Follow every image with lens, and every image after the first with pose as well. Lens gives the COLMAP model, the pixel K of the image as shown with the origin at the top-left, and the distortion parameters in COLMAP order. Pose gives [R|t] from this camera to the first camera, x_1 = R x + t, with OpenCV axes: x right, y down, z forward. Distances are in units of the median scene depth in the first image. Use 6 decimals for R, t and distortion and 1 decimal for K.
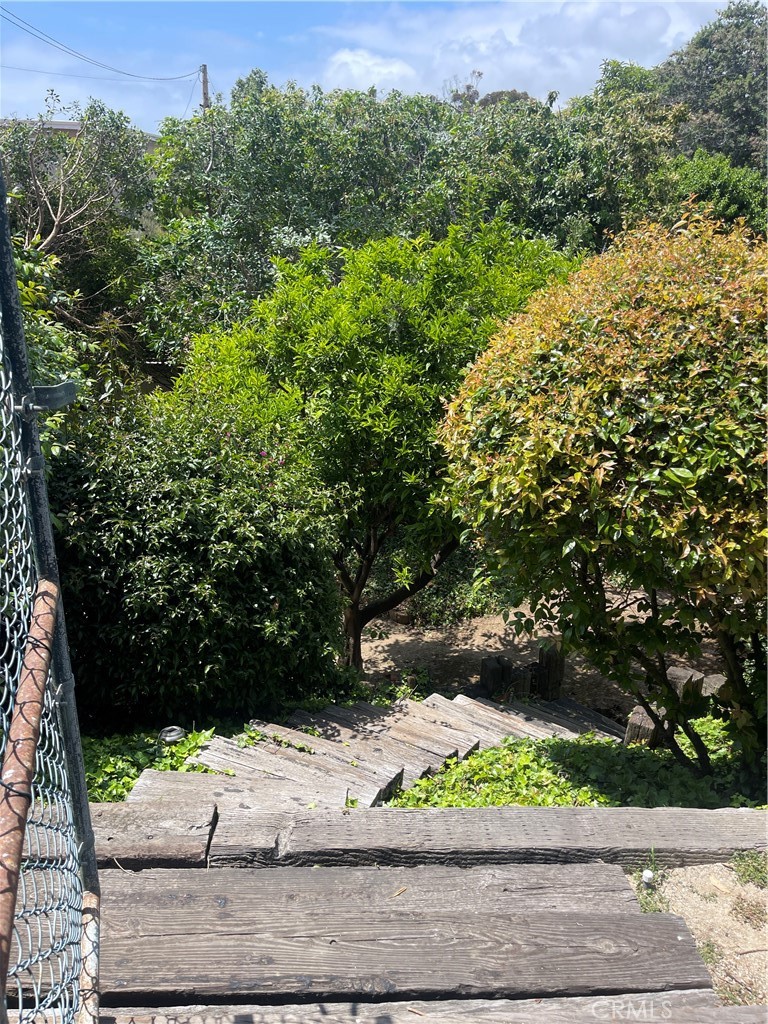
lens RADIAL K [[777.5, 0, 384.0], [0, 777.5, 512.0], [0, 0, 1]] dist [0.088108, -0.116346]
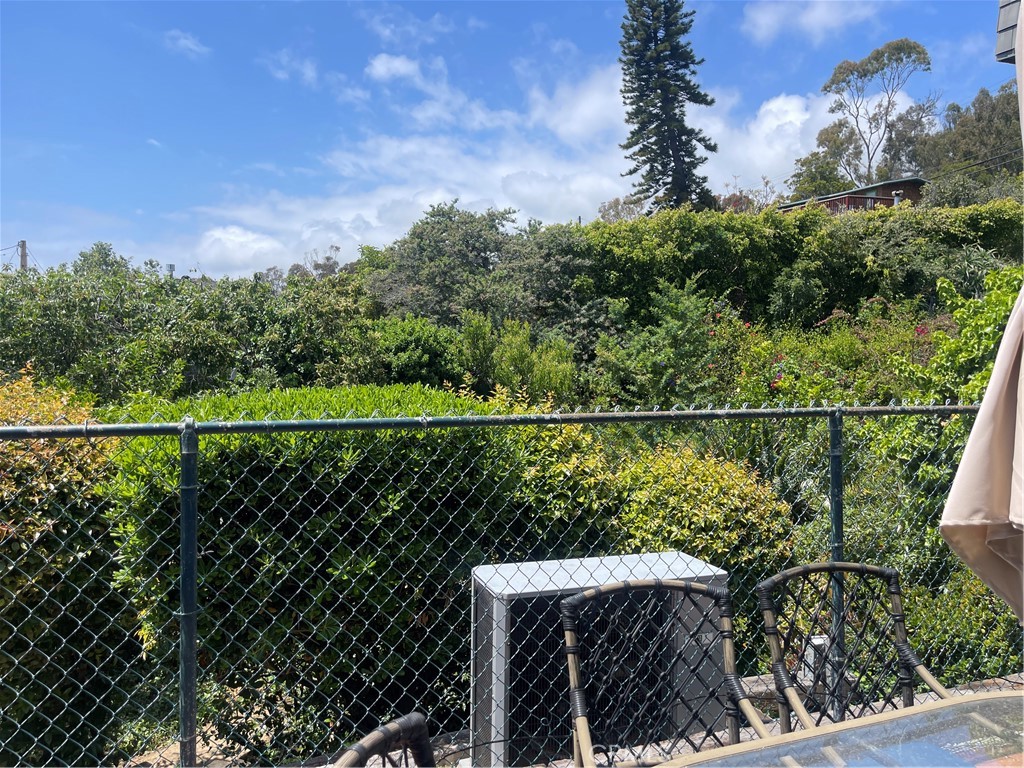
lens RADIAL K [[777.5, 0, 512.0], [0, 777.5, 384.0], [0, 0, 1]] dist [0.088108, -0.116346]
pose [[0.959092, -0.044174, 0.279628, 0.256283], [0.132848, 0.942467, -0.306769, 0.049501], [-0.249989, 0.331367, 0.909781, -0.134907]]
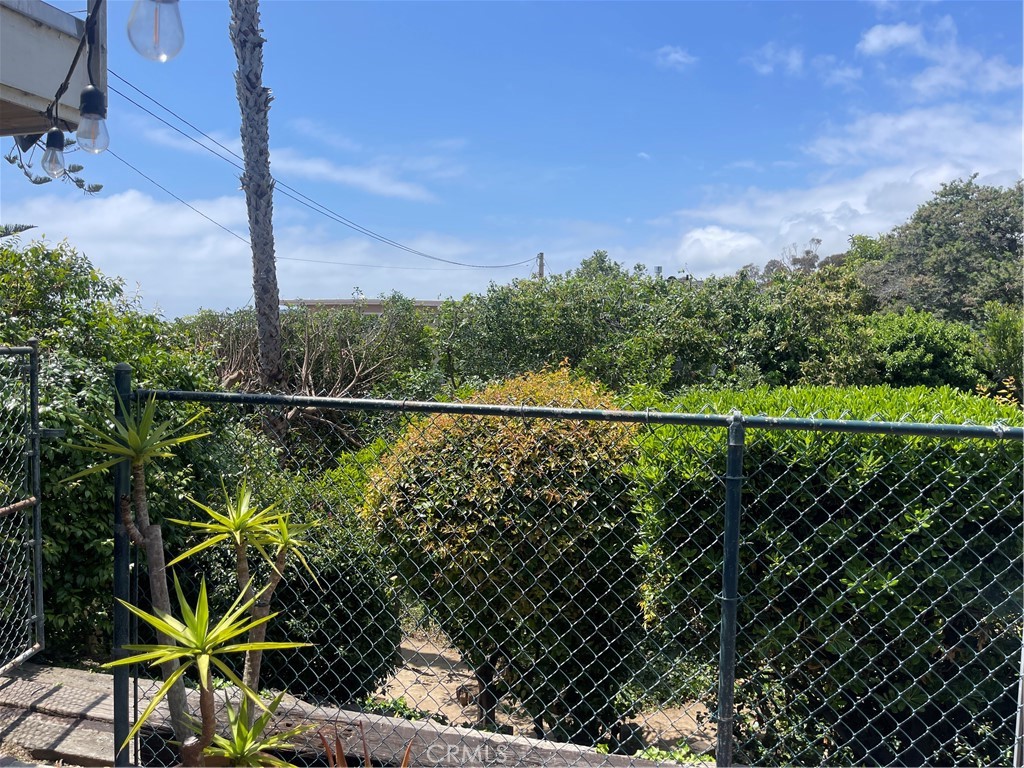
lens RADIAL K [[777.5, 0, 512.0], [0, 777.5, 384.0], [0, 0, 1]] dist [0.088108, -0.116346]
pose [[0.955981, -0.004703, -0.293390, 0.237386], [-0.092238, 0.944371, -0.315683, 0.049116], [0.278554, 0.328849, 0.902367, -0.134201]]
